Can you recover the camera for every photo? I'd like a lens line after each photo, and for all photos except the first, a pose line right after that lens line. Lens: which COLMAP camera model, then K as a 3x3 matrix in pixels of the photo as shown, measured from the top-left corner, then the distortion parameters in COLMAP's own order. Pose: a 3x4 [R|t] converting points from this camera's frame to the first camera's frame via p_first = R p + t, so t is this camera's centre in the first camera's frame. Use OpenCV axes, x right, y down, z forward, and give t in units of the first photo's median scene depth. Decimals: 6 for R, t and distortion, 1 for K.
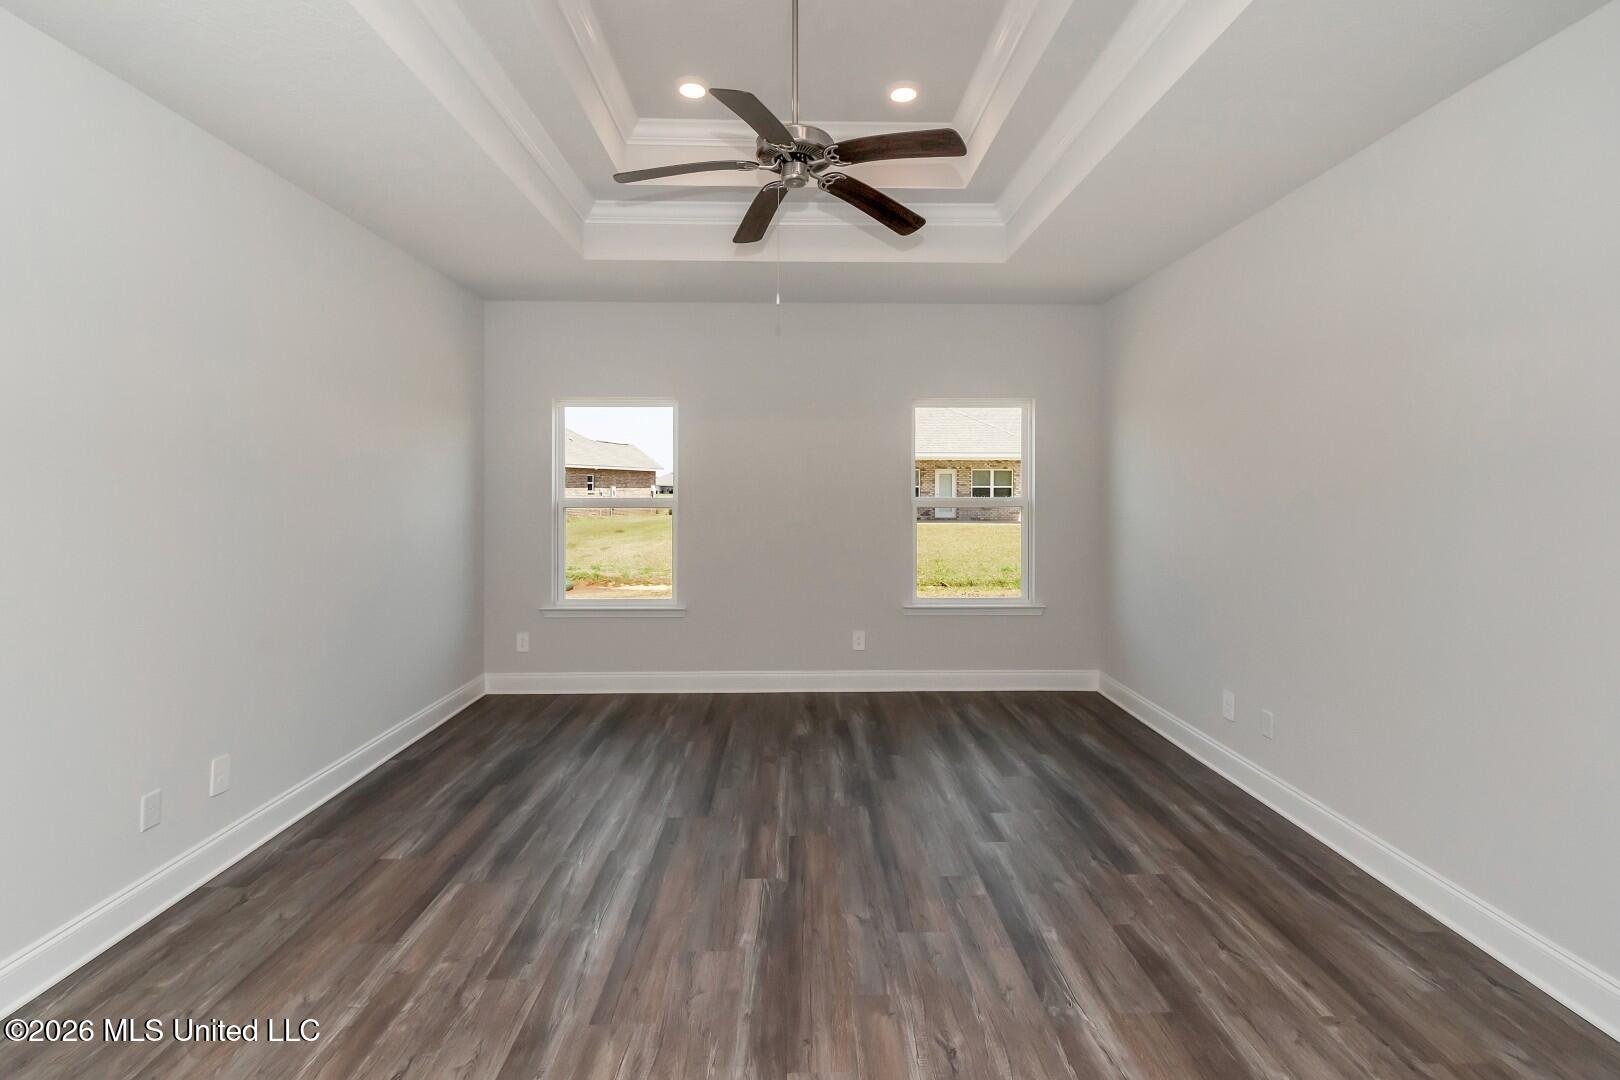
lens RADIAL K [[726.3, 0, 816.3], [0, 726.3, 547.5], [0, 0, 1]] dist [0.008675, -0.002179]
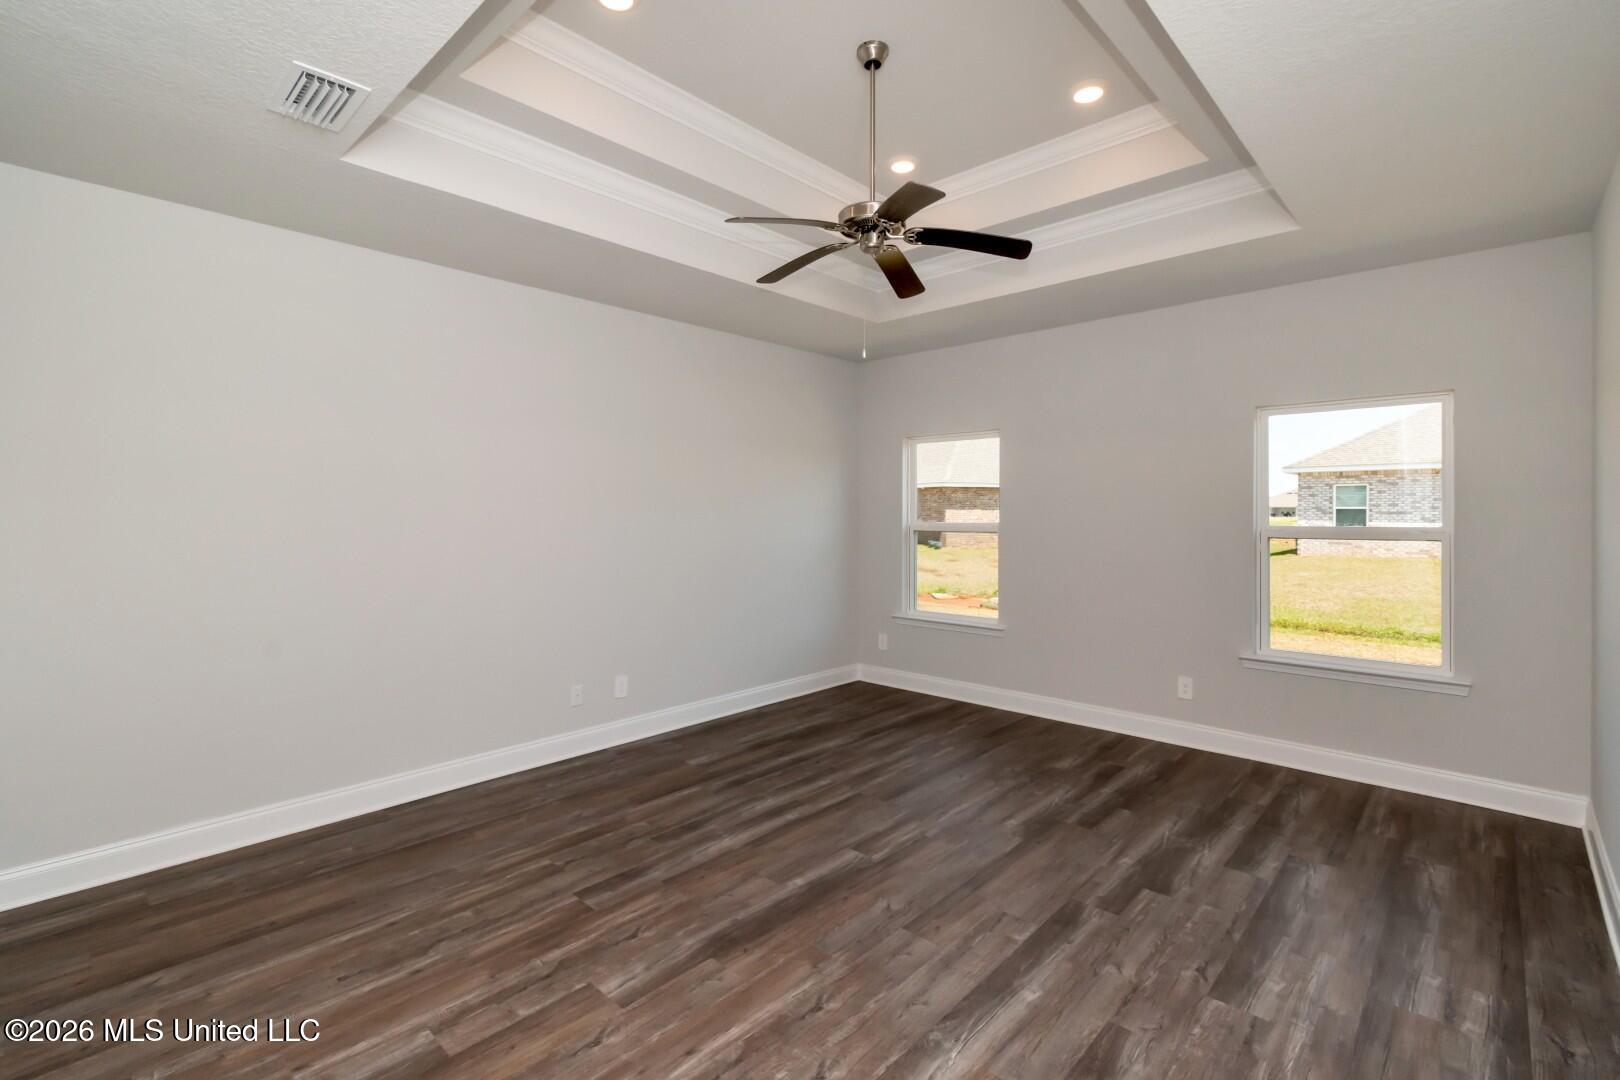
lens RADIAL K [[726.3, 0, 816.3], [0, 726.3, 547.5], [0, 0, 1]] dist [0.008675, -0.002179]
pose [[0.714860, 0.030947, -0.698583, 0.703668], [-0.054748, 0.998431, -0.011794, -0.013153], [0.697121, 0.046677, 0.715432, 0.106037]]
